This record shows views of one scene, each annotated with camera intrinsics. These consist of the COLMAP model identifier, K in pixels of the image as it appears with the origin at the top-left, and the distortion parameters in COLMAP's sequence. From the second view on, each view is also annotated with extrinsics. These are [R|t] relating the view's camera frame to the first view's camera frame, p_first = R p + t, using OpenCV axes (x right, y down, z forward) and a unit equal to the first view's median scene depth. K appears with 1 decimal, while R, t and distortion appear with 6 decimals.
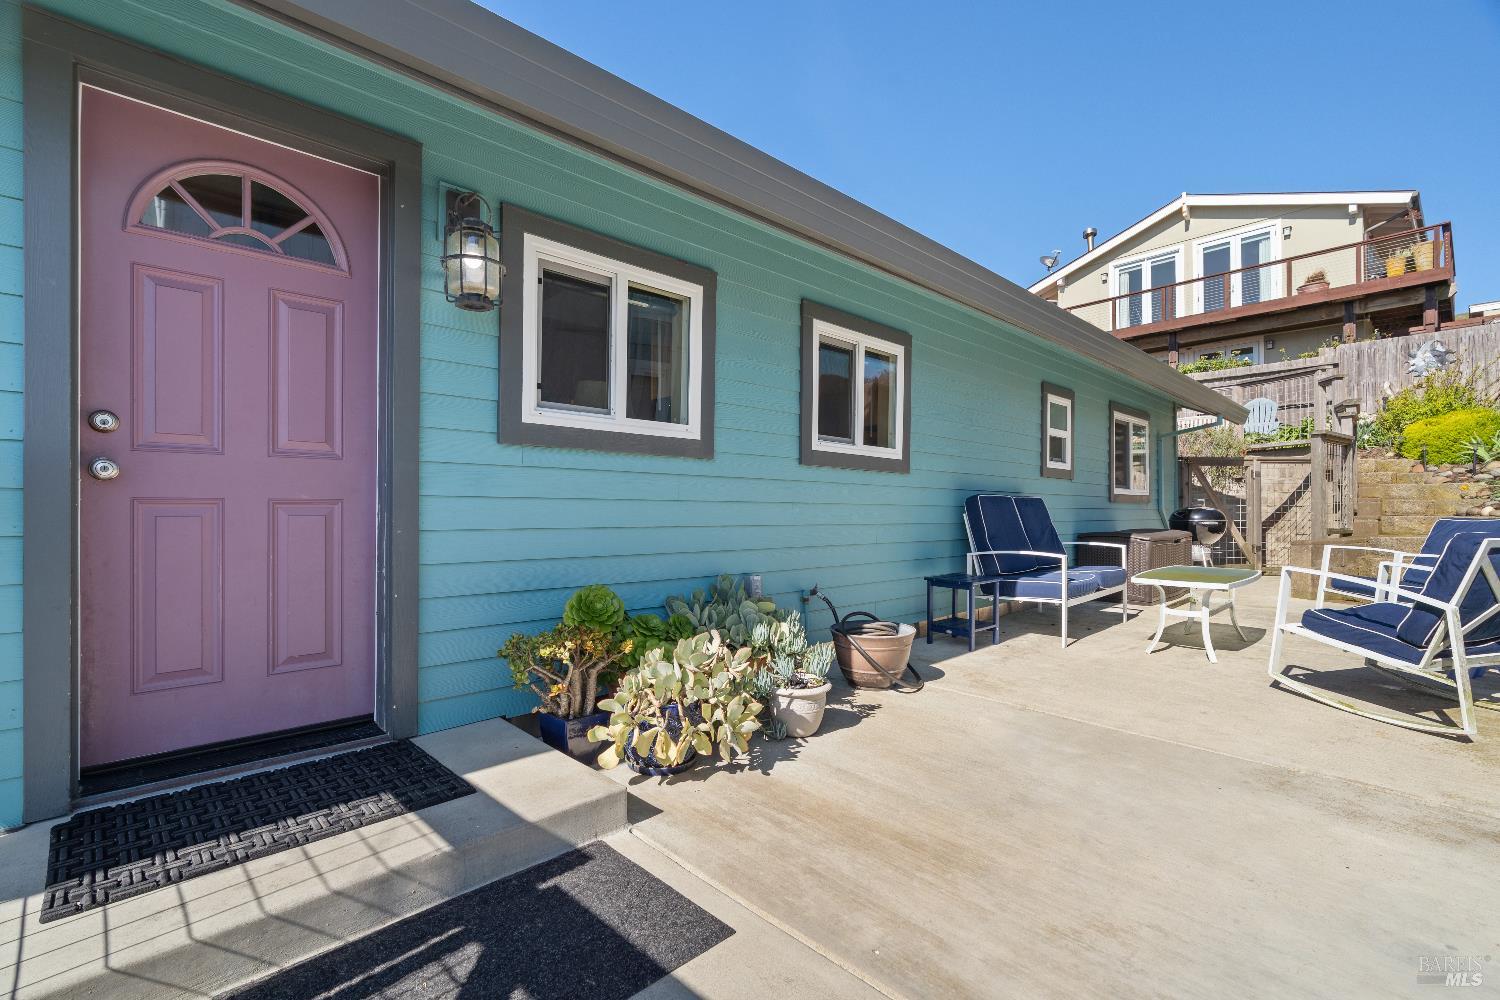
lens RADIAL K [[656.0, 0, 750.0], [0, 656.0, 500.0], [0, 0, 1]] dist [0.000389, 0.000415]
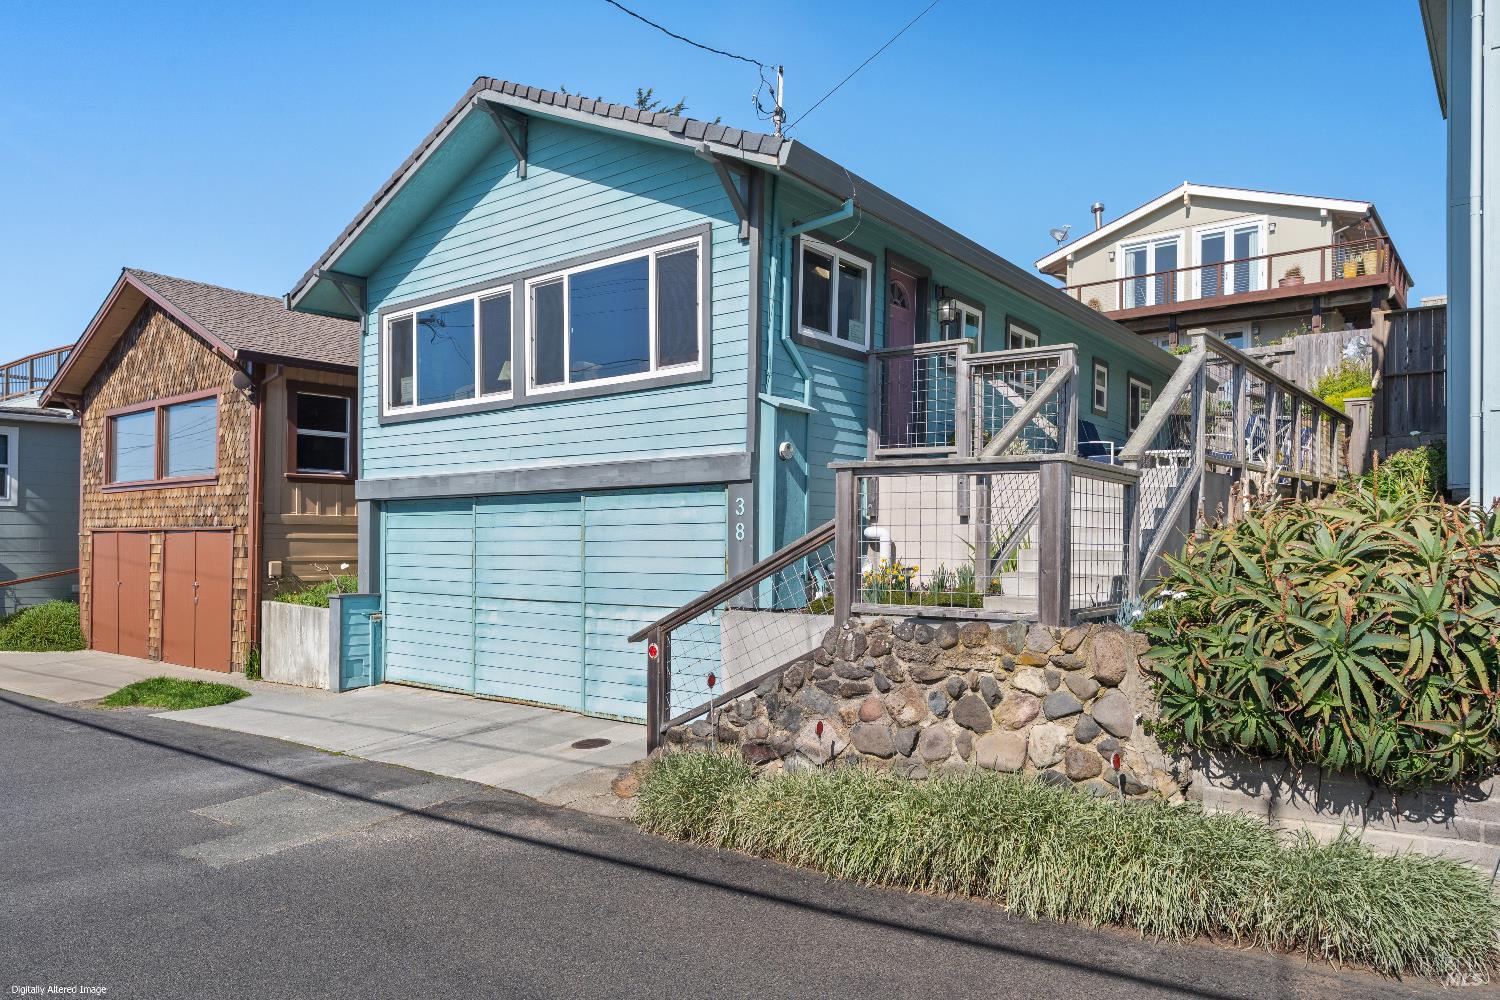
lens RADIAL K [[979.0, 0, 750.0], [0, 979.0, 500.0], [0, 0, 1]] dist [0.034698, -0.000927]
pose [[0.987174, 0.017109, 0.158727, -0.282768], [-0.013935, 0.999681, -0.021087, 0.087435], [-0.159038, 0.018605, 0.987097, -0.465076]]
